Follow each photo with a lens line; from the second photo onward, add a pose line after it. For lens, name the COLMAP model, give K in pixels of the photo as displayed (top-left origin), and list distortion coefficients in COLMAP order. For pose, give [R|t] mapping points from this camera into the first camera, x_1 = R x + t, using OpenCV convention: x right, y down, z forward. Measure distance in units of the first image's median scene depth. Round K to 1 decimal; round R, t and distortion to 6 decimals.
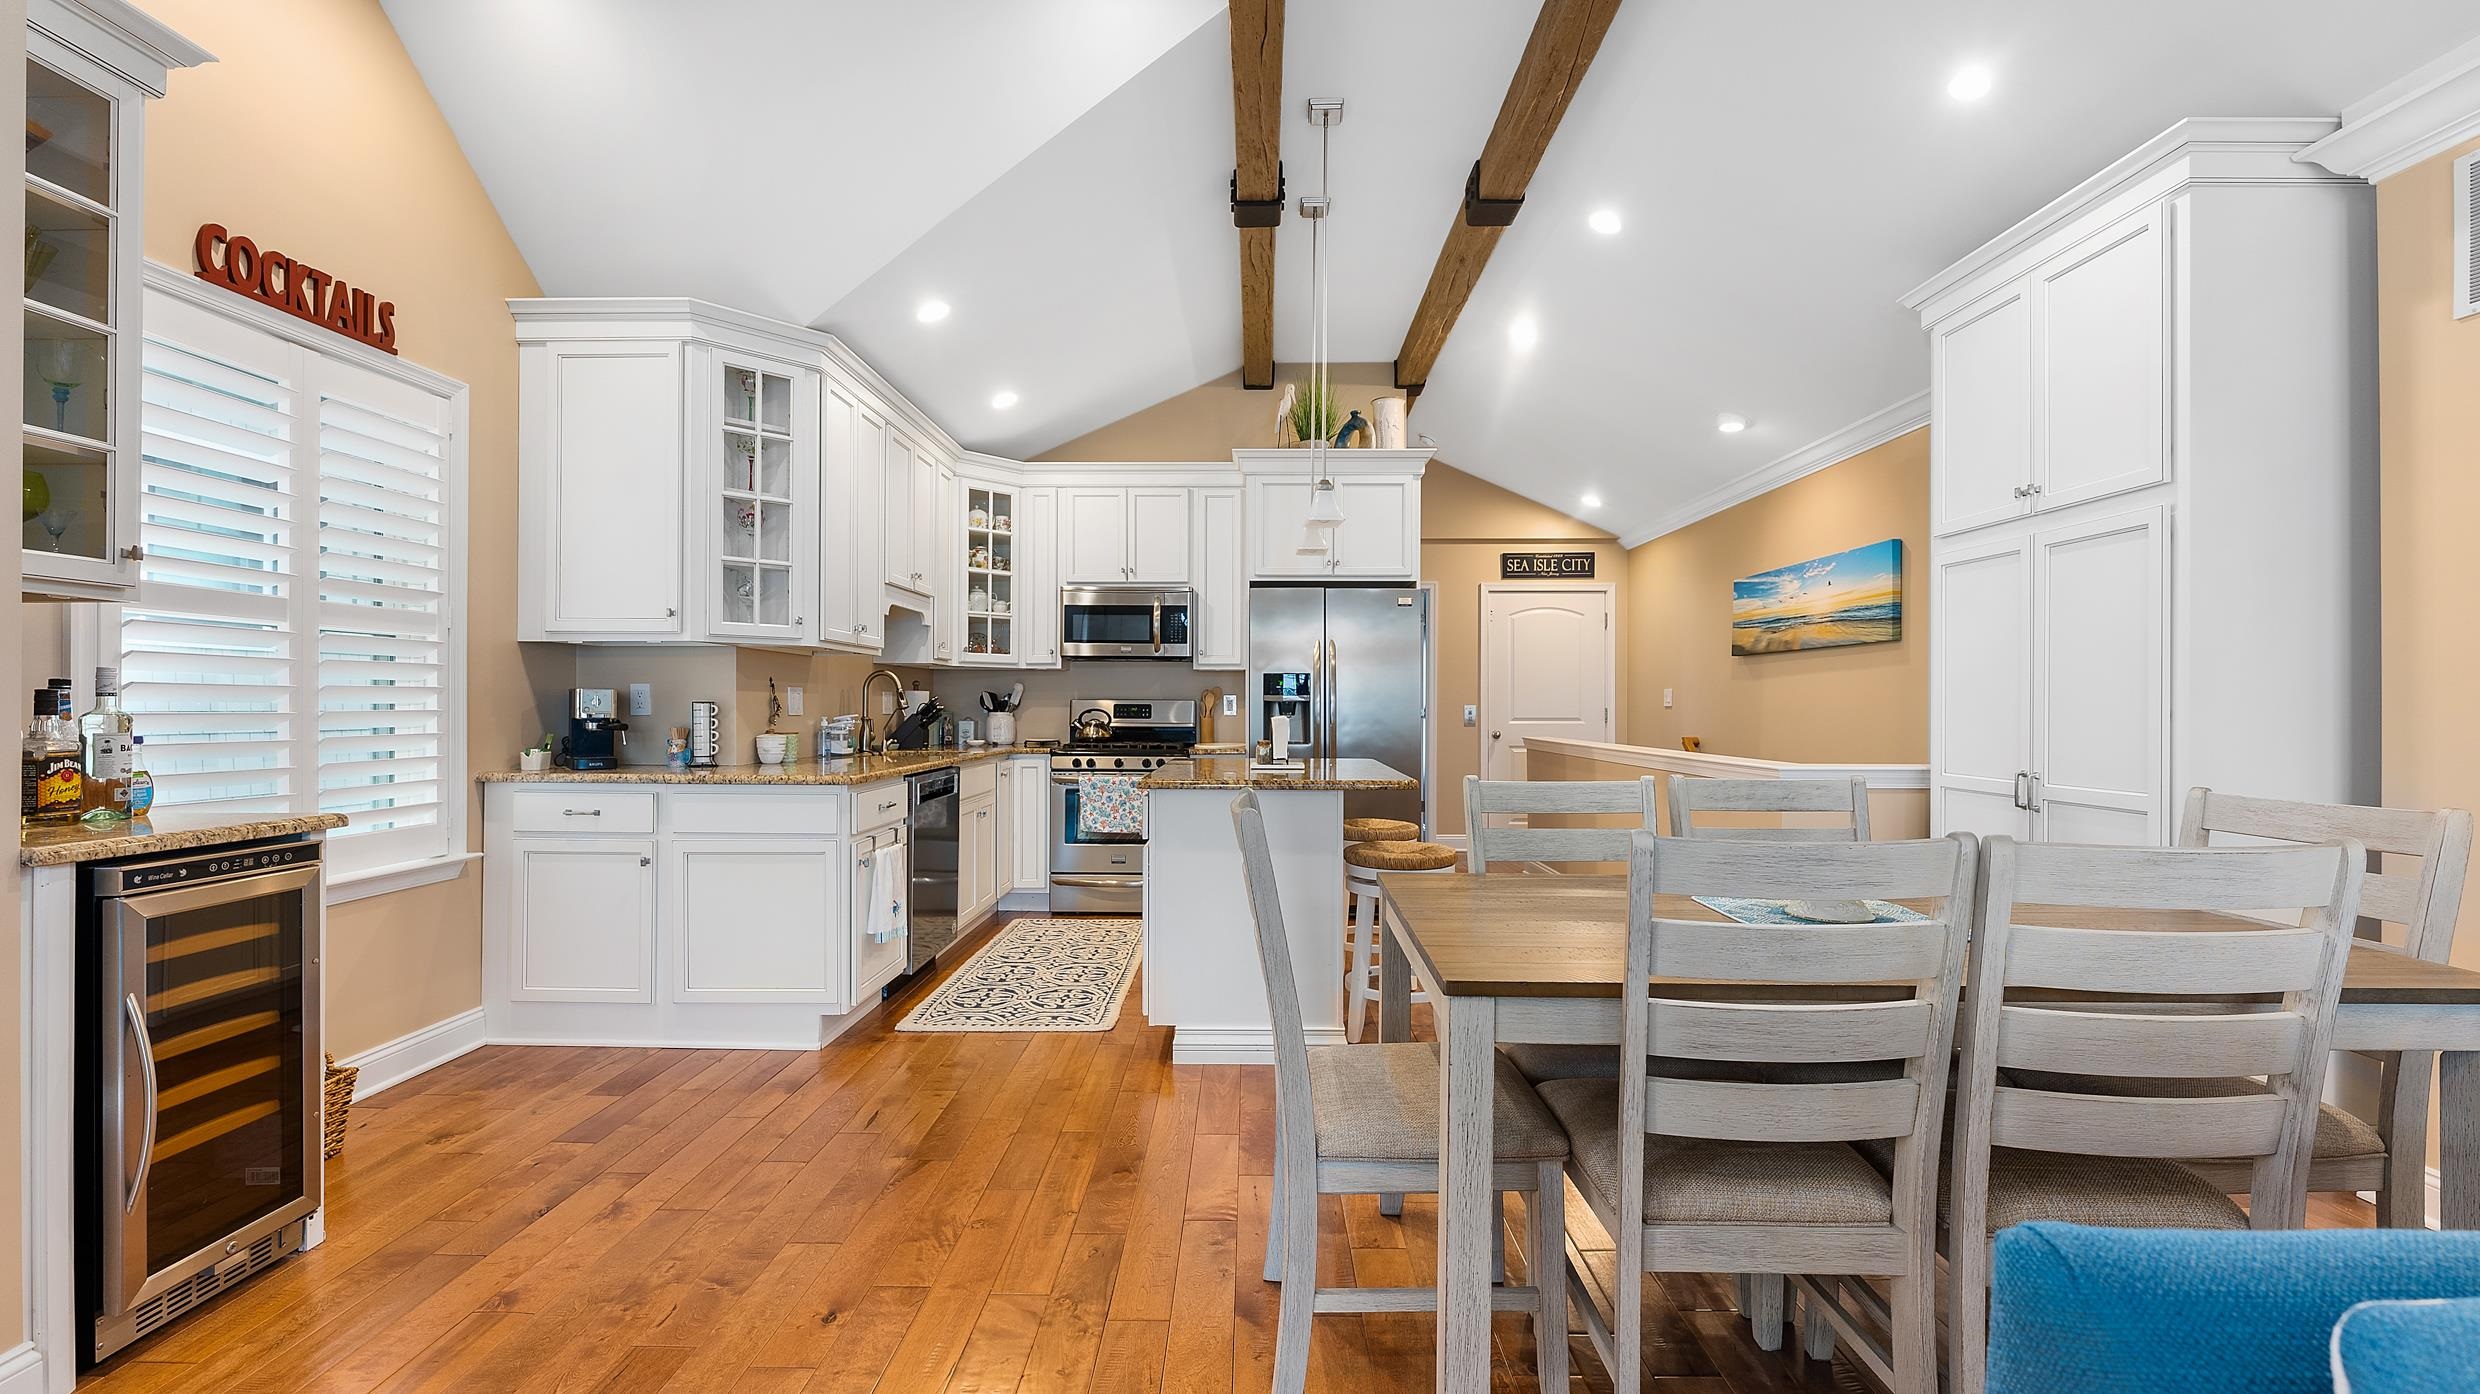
lens RADIAL K [[1014.0, 0, 1249.5], [0, 1014.0, 695.7], [0, 0, 1]] dist [-0.001097, -0.000071]
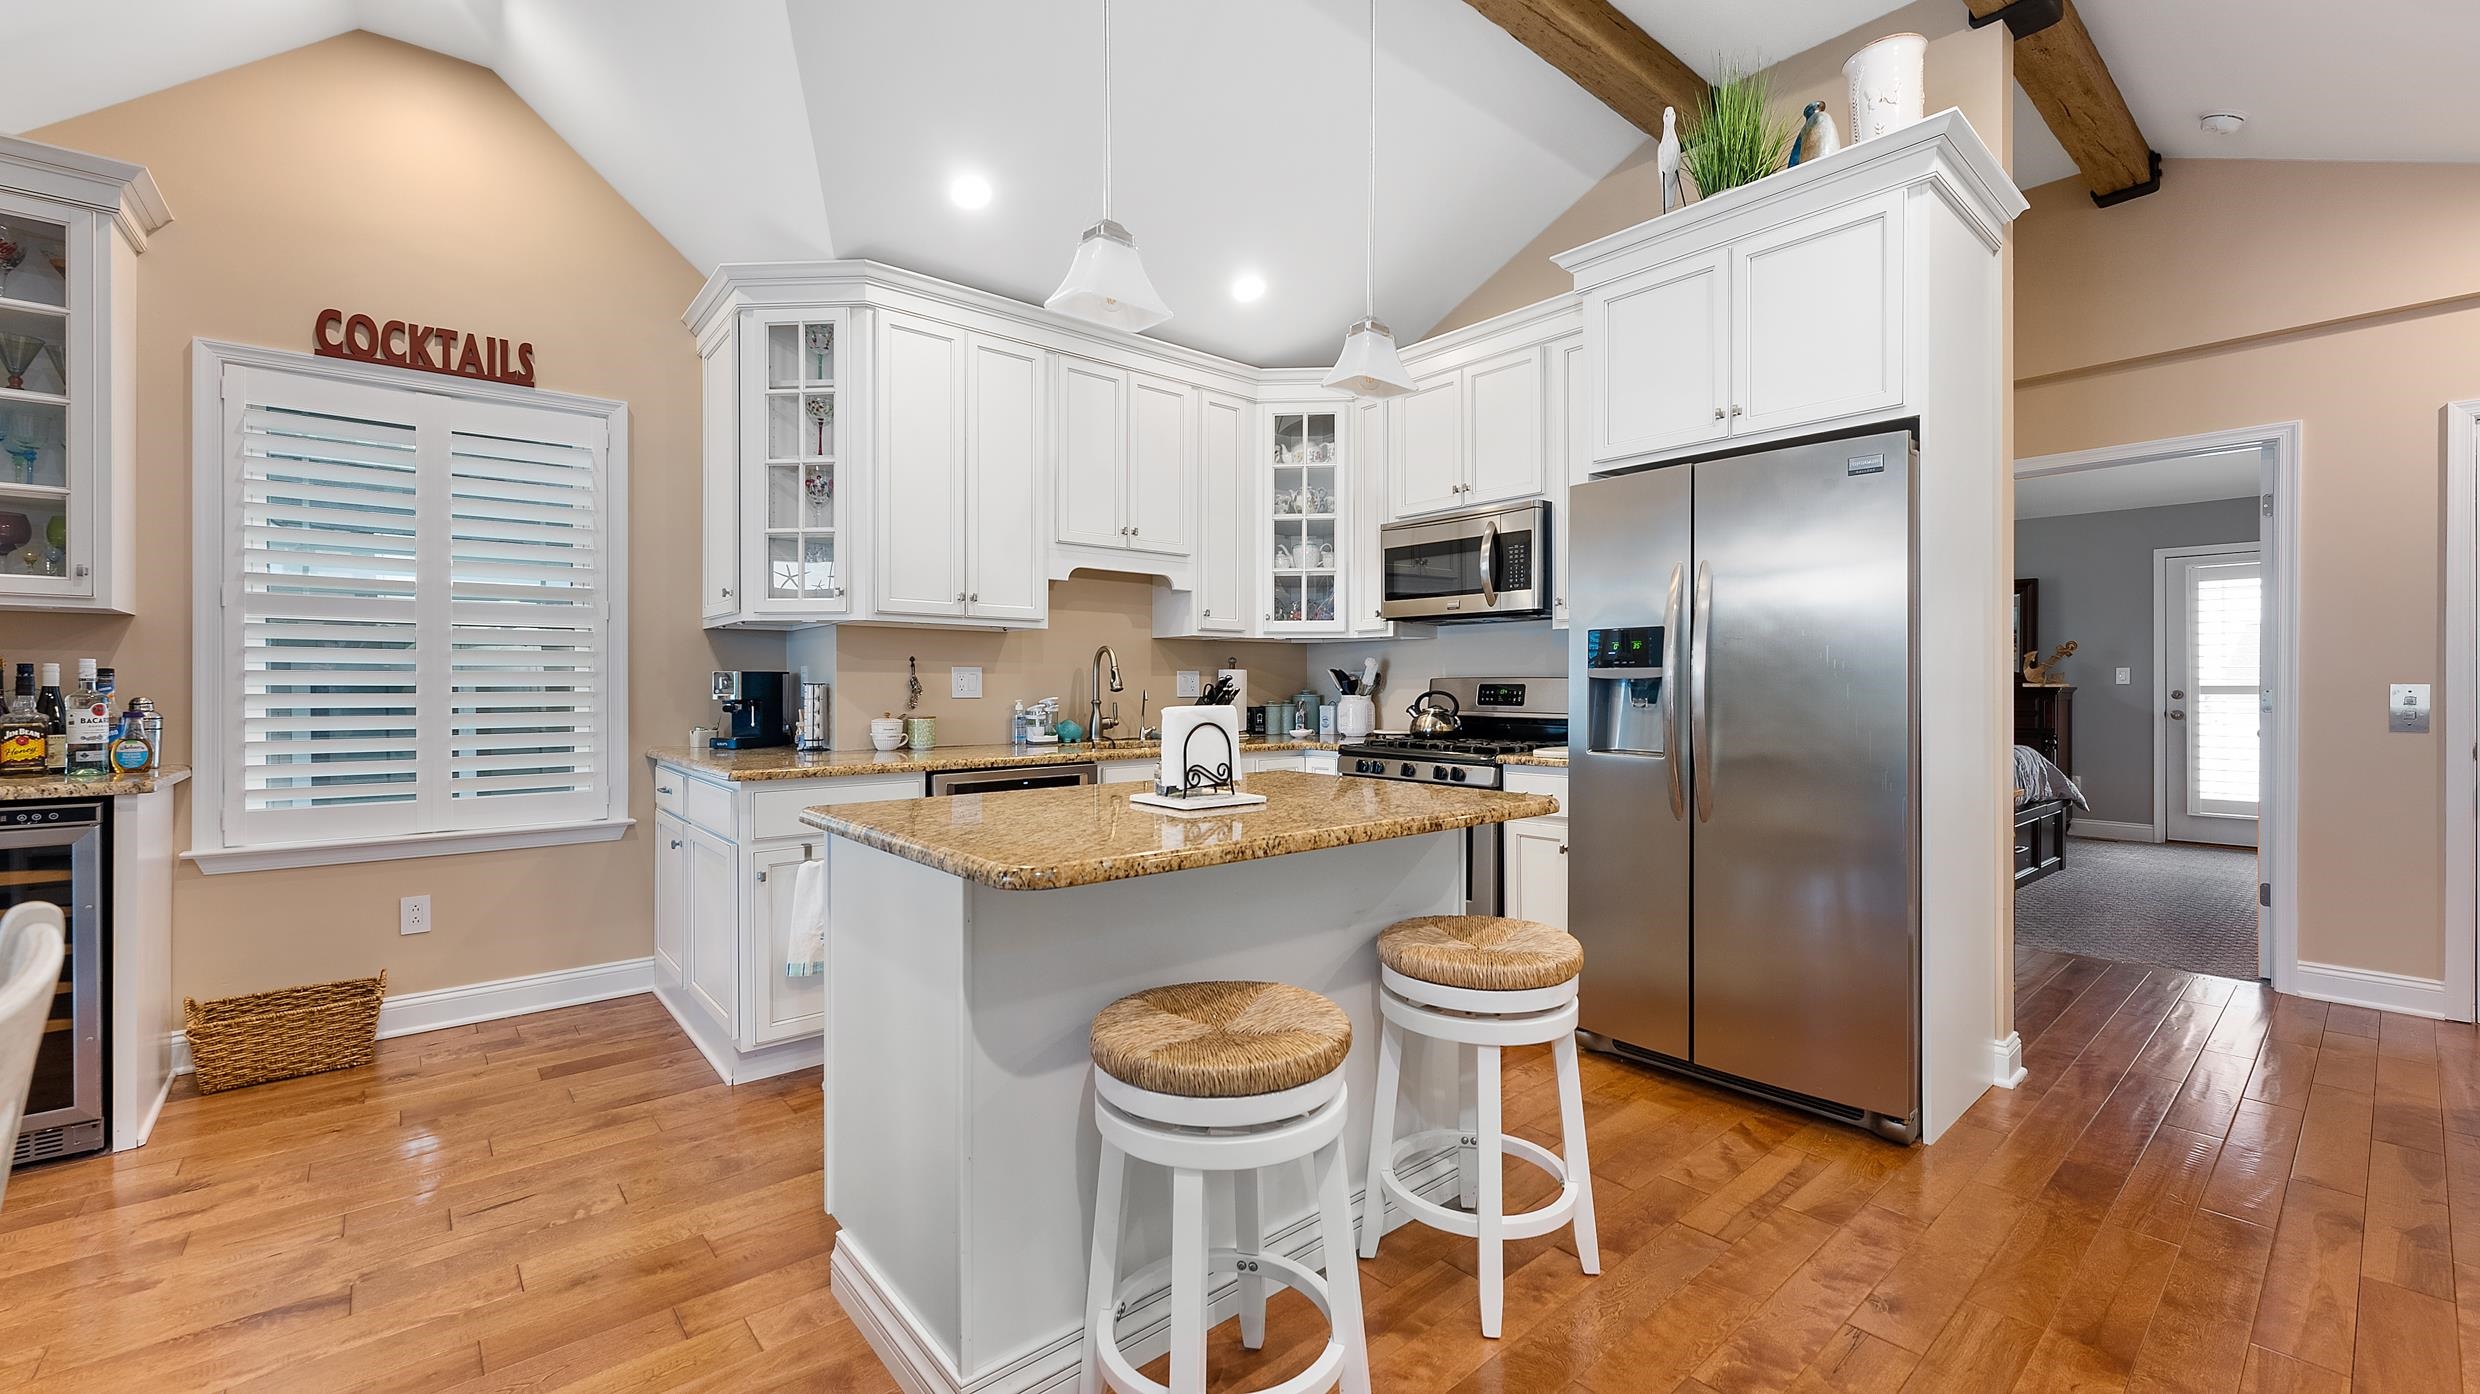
lens RADIAL K [[997.0, 0, 1244.8], [0, 997.0, 683.1], [0, 0, 1]] dist [0.000192, -0.000265]
pose [[0.655465, -0.003745, -0.755216, 0.299924], [0.008667, 0.999959, 0.002563, 0.004614], [0.755176, -0.008225, 0.655471, 0.461340]]
